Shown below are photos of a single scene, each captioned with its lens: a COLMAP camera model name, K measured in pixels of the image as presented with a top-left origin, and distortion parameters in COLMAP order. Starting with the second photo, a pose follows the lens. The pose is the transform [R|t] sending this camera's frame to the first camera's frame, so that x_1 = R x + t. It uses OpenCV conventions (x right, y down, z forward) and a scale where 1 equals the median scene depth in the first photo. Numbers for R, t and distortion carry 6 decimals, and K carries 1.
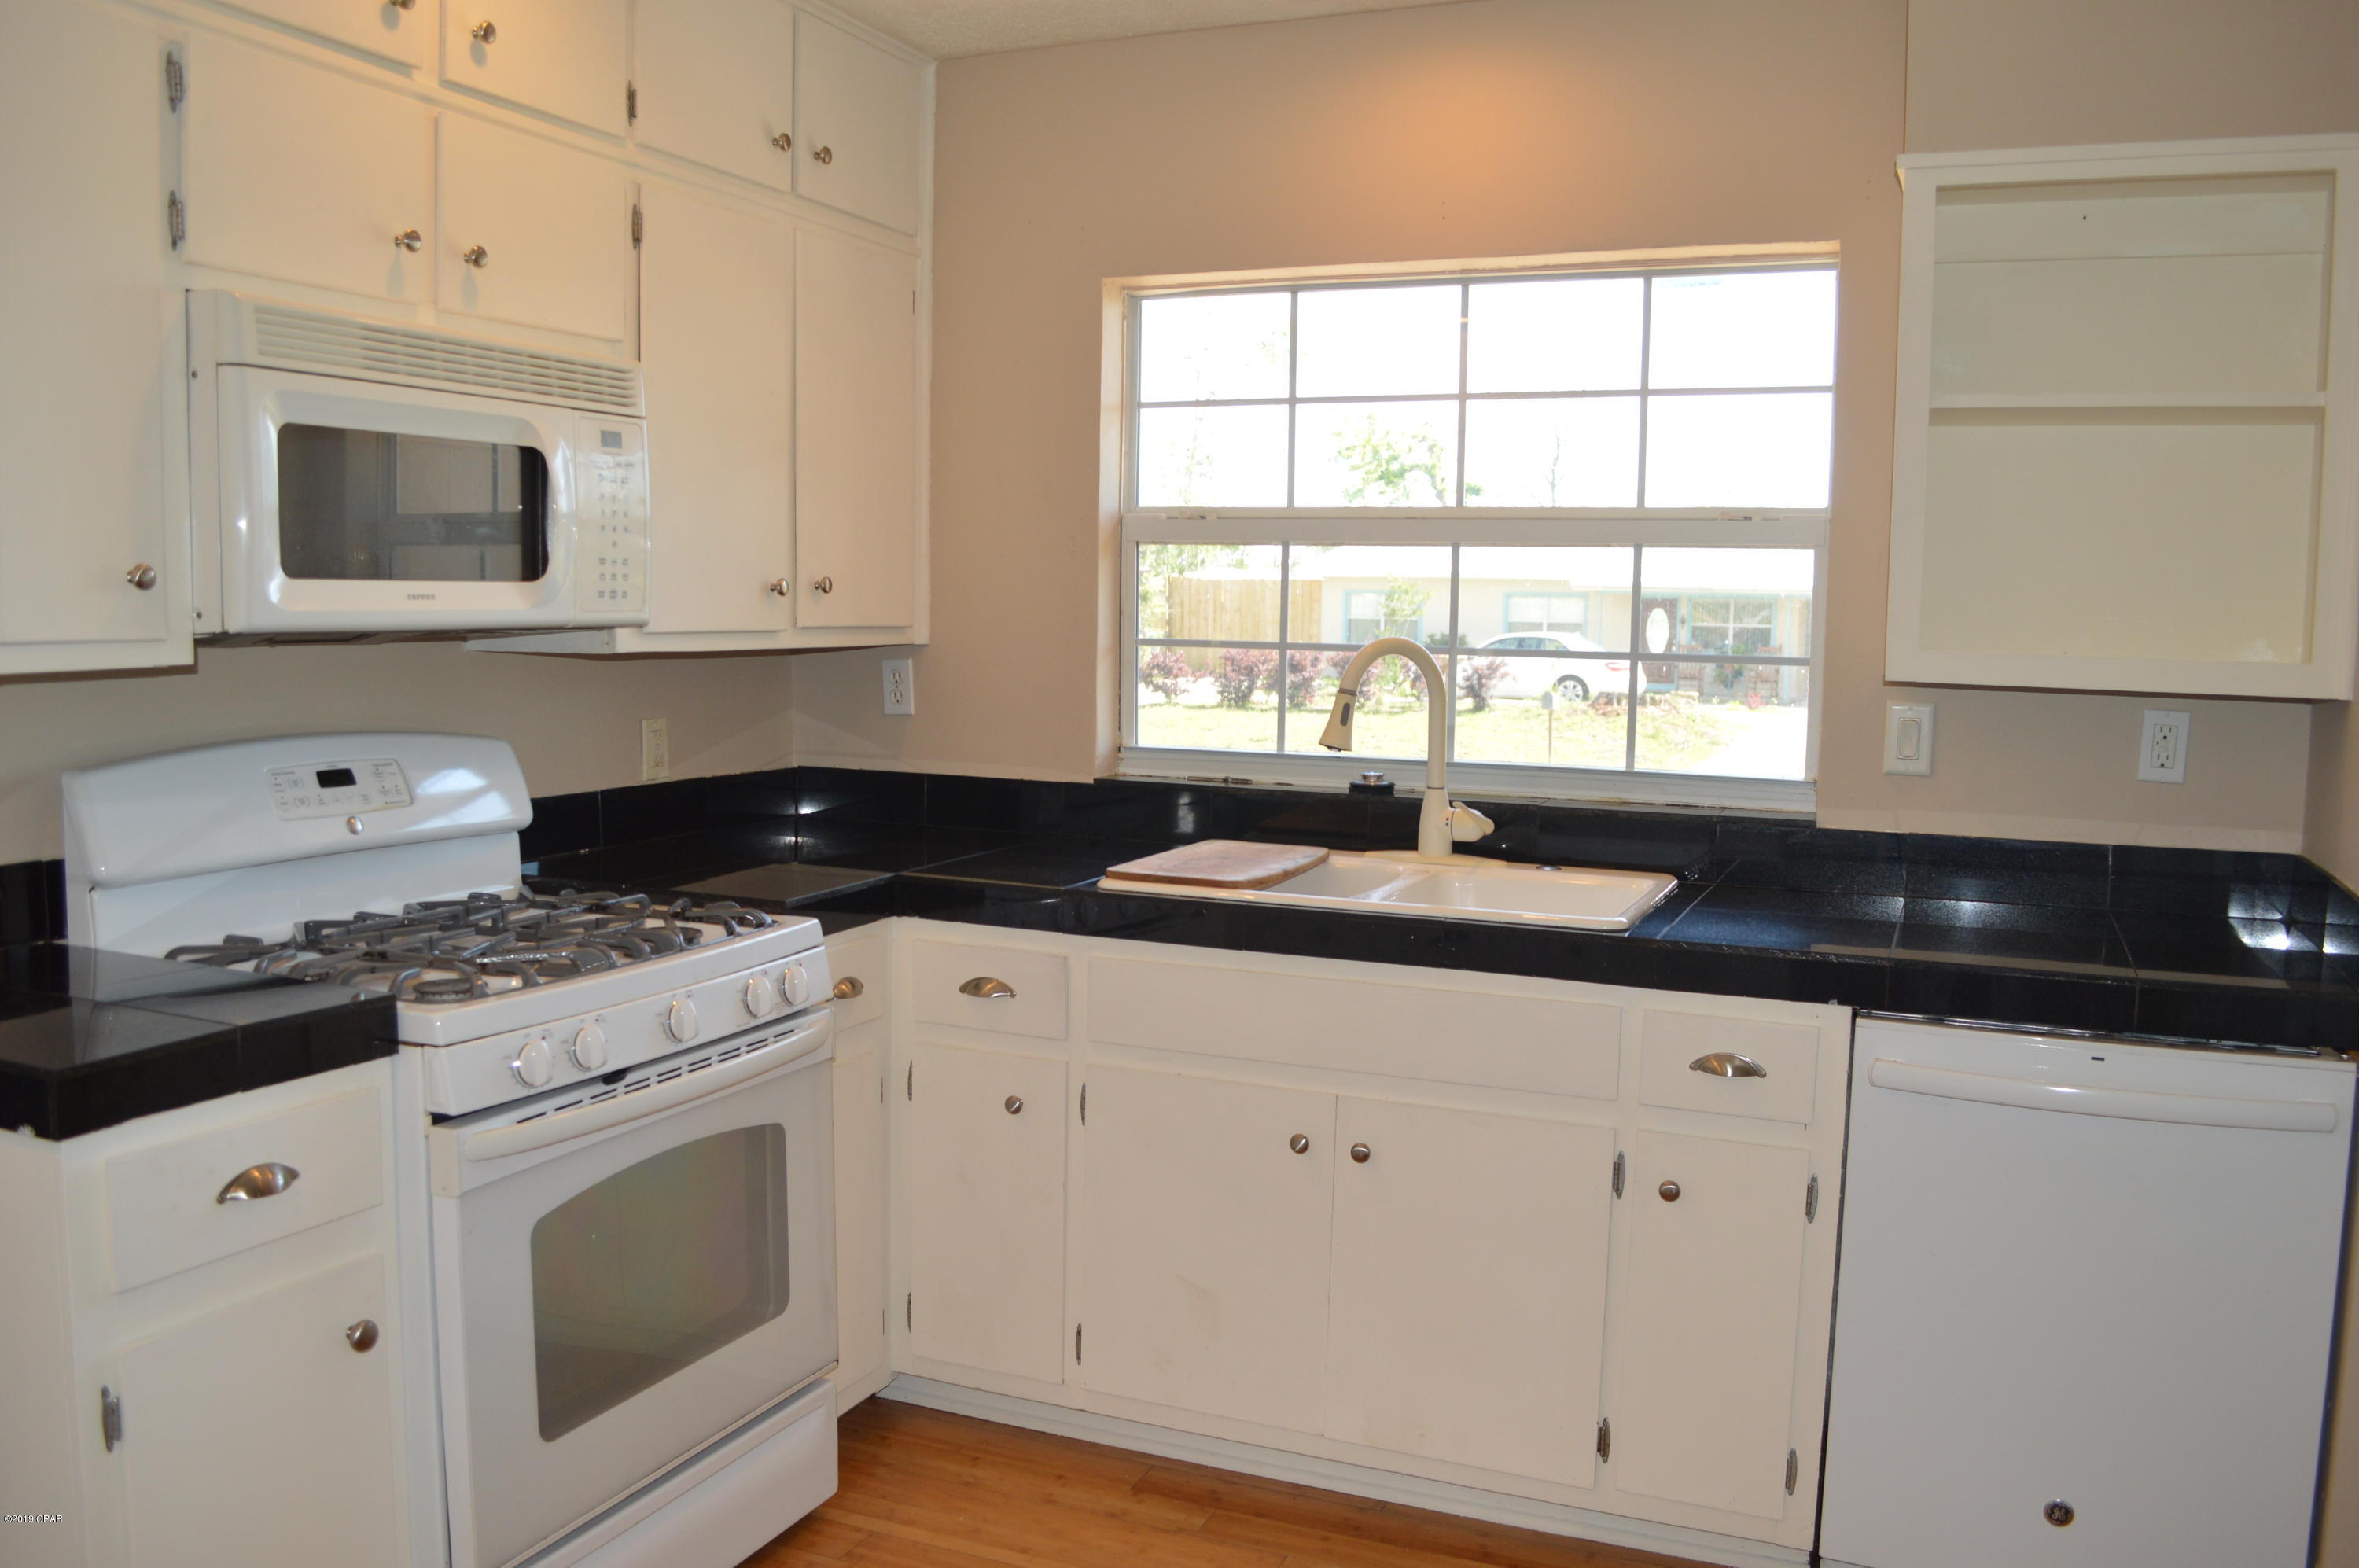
lens RADIAL K [[1888.0, 0, 1180.5], [0, 1888.0, 788.5], [0, 0, 1]] dist [-0.089857, 0.021449]
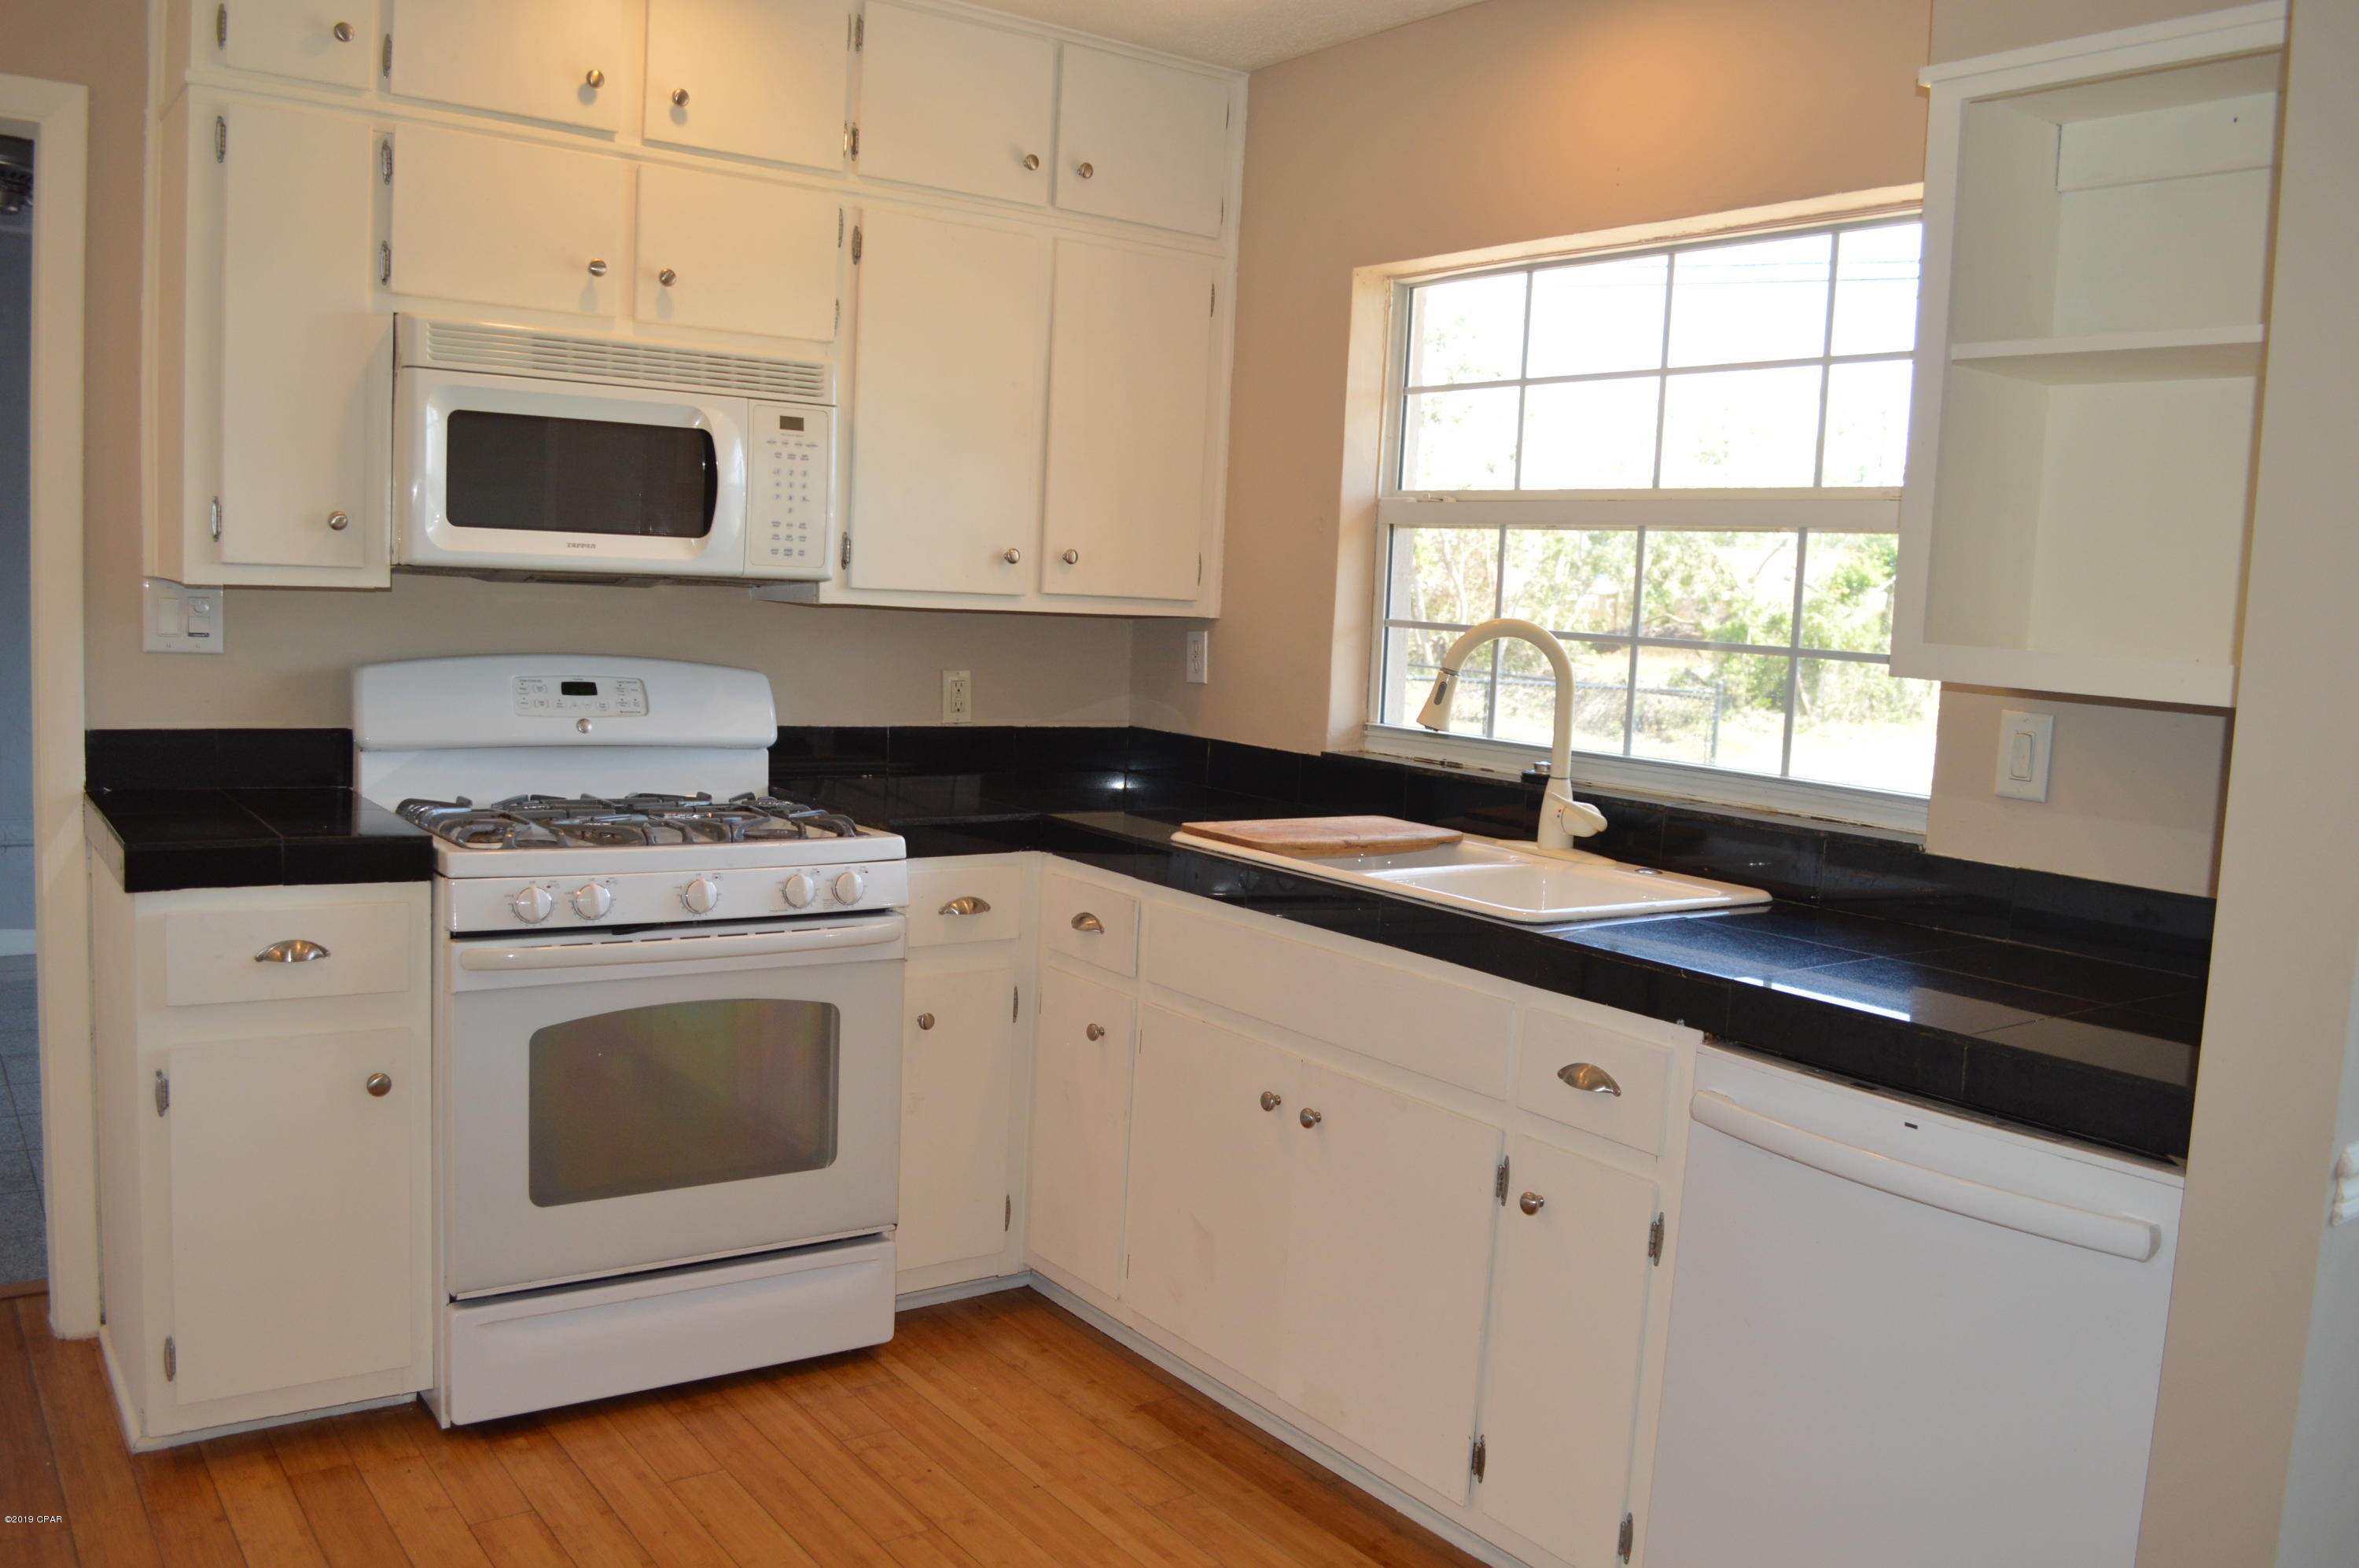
lens RADIAL K [[1888.0, 0, 1184.9], [0, 1888.0, 785.7], [0, 0, 1]] dist [-0.089857, 0.021449]
pose [[0.858891, 0.079455, -0.505958, 0.498672], [-0.085287, 0.996288, 0.011676, 0.009354], [0.505008, 0.033123, 0.862479, 0.084528]]
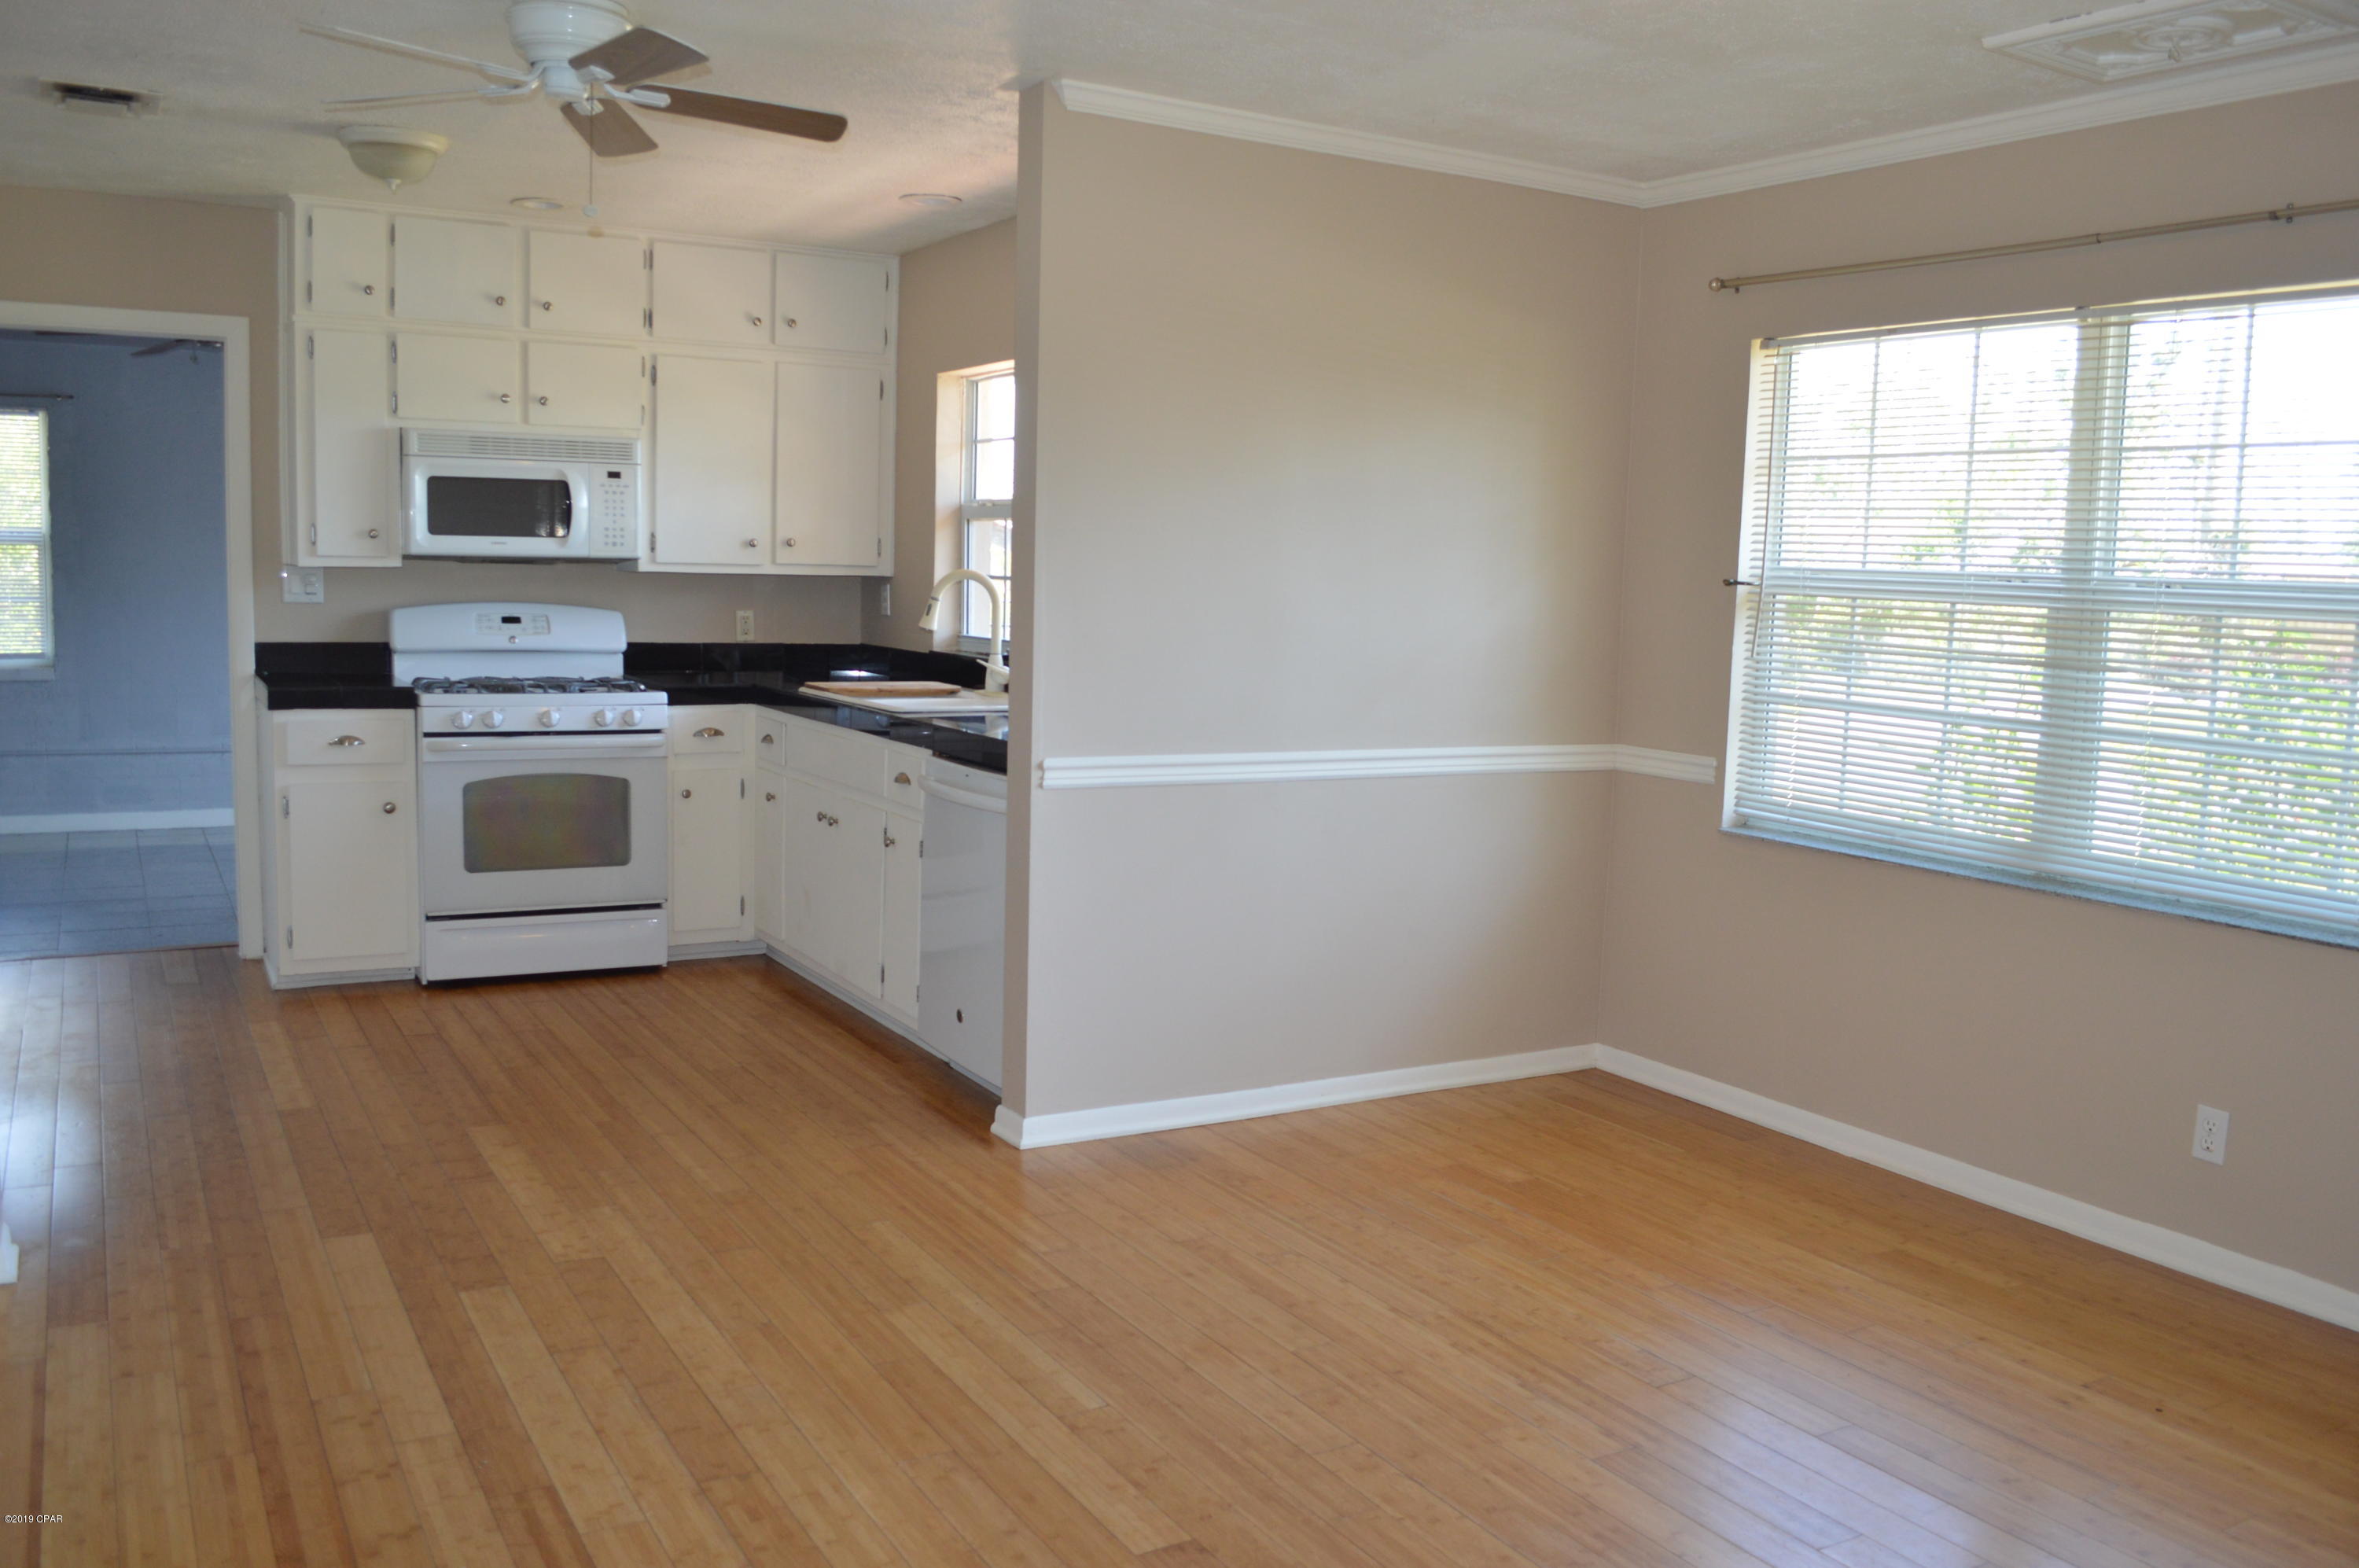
lens RADIAL K [[1888.0, 0, 1188.8], [0, 1888.0, 794.8], [0, 0, 1]] dist [-0.089857, 0.021449]
pose [[0.804981, 0.079518, -0.587948, 1.475993], [-0.074054, 0.996694, 0.033409, 0.065183], [0.588661, 0.016646, 0.808208, -0.373343]]
